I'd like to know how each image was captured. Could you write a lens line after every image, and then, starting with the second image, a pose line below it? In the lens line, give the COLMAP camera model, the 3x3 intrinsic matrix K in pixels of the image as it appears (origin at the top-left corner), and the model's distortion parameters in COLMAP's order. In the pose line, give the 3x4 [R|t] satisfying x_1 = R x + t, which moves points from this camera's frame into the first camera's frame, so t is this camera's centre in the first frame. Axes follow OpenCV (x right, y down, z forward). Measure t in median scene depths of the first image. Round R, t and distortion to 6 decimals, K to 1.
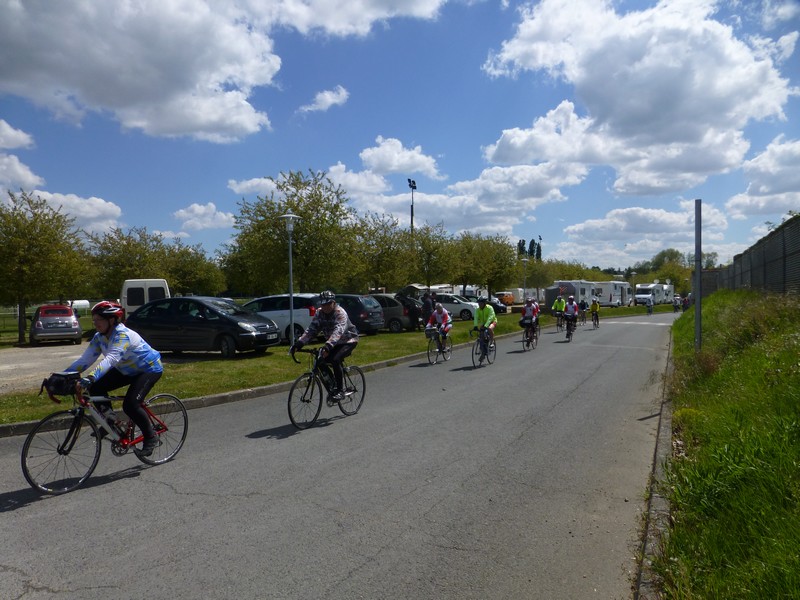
lens RADIAL K [[559.0, 0, 401.0], [0, 559.0, 309.0], [0, 0, 1]] dist [-0.033415, 0.000195]
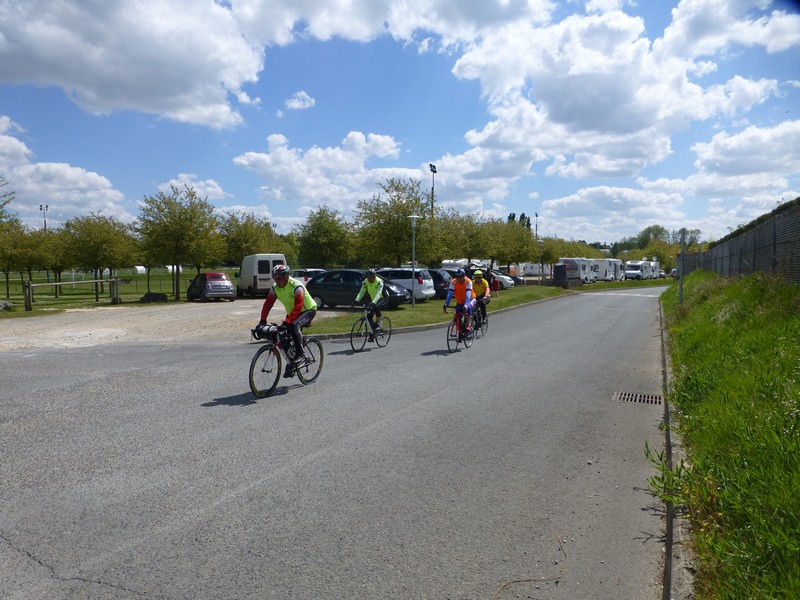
lens RADIAL K [[555.6, 0, 419.2], [0, 555.6, 284.4], [0, 0, 1]] dist [-0.035798, -0.006403]
pose [[0.998663, 0.017202, 0.048751, -0.058248], [-0.017622, 0.999811, 0.008197, 0.000382], [-0.048601, -0.009045, 0.998777, -0.110011]]
